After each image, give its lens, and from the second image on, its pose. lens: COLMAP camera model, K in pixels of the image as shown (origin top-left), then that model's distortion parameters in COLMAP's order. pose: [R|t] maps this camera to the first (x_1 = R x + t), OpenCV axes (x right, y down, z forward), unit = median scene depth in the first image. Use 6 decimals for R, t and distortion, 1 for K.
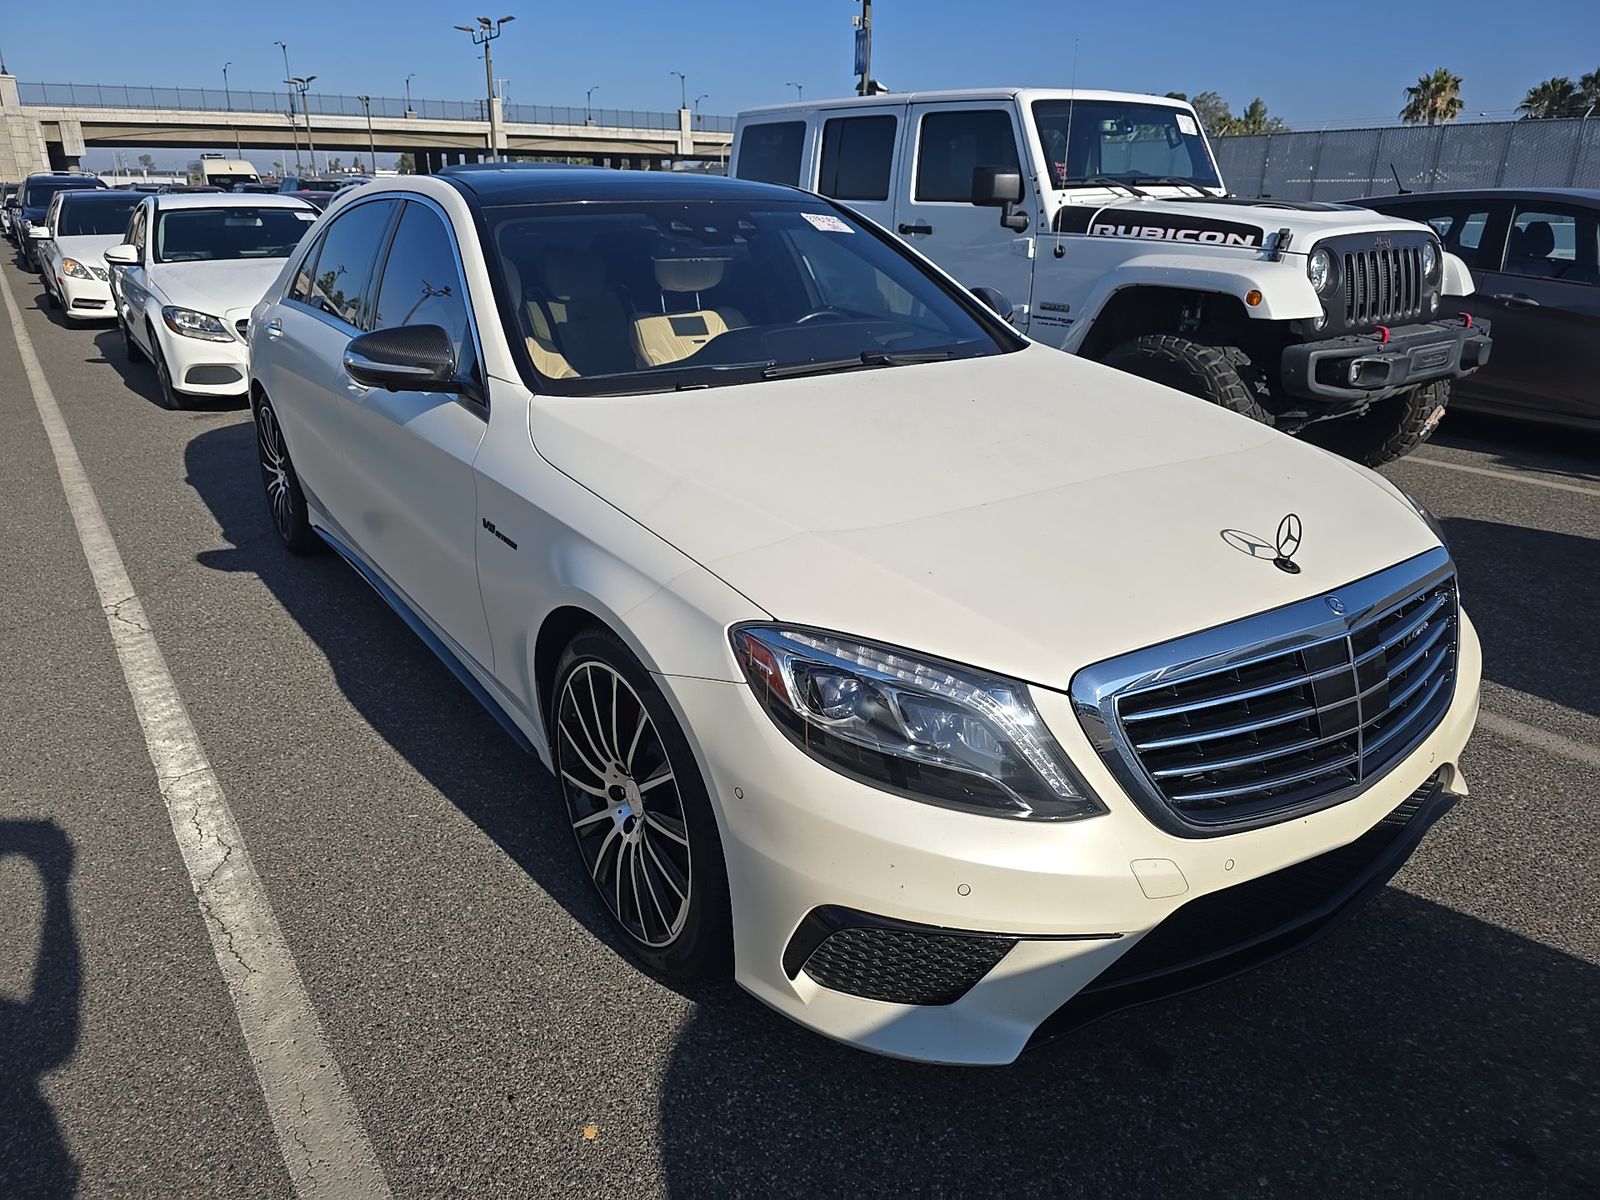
lens RADIAL K [[1072.7, 0, 800.0], [0, 1072.7, 600.0], [0, 0, 1]] dist [0.034090, -0.029173]
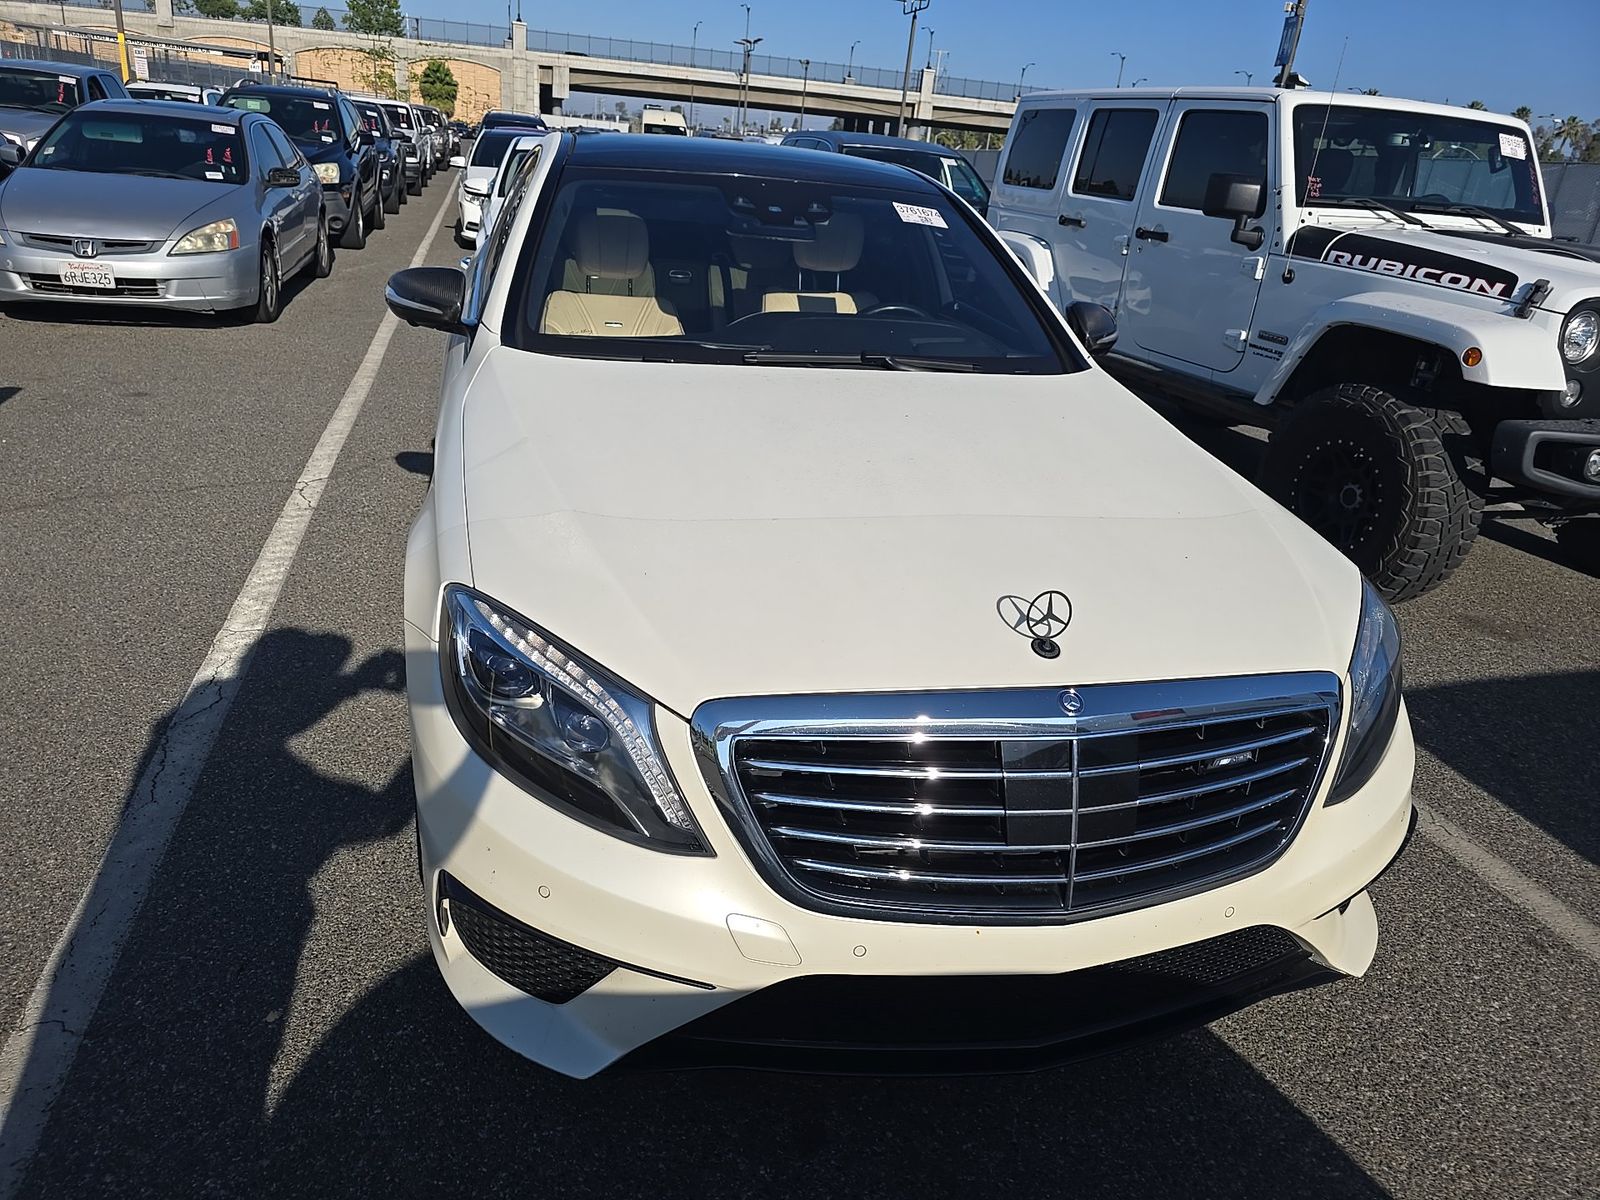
lens RADIAL K [[1072.7, 0, 800.0], [0, 1072.7, 600.0], [0, 0, 1]] dist [0.034090, -0.029173]
pose [[0.935194, 0.204283, -0.289278, 0.189416], [-0.199068, 0.978826, 0.047673, -0.026998], [0.292891, 0.013003, 0.956057, 0.038706]]
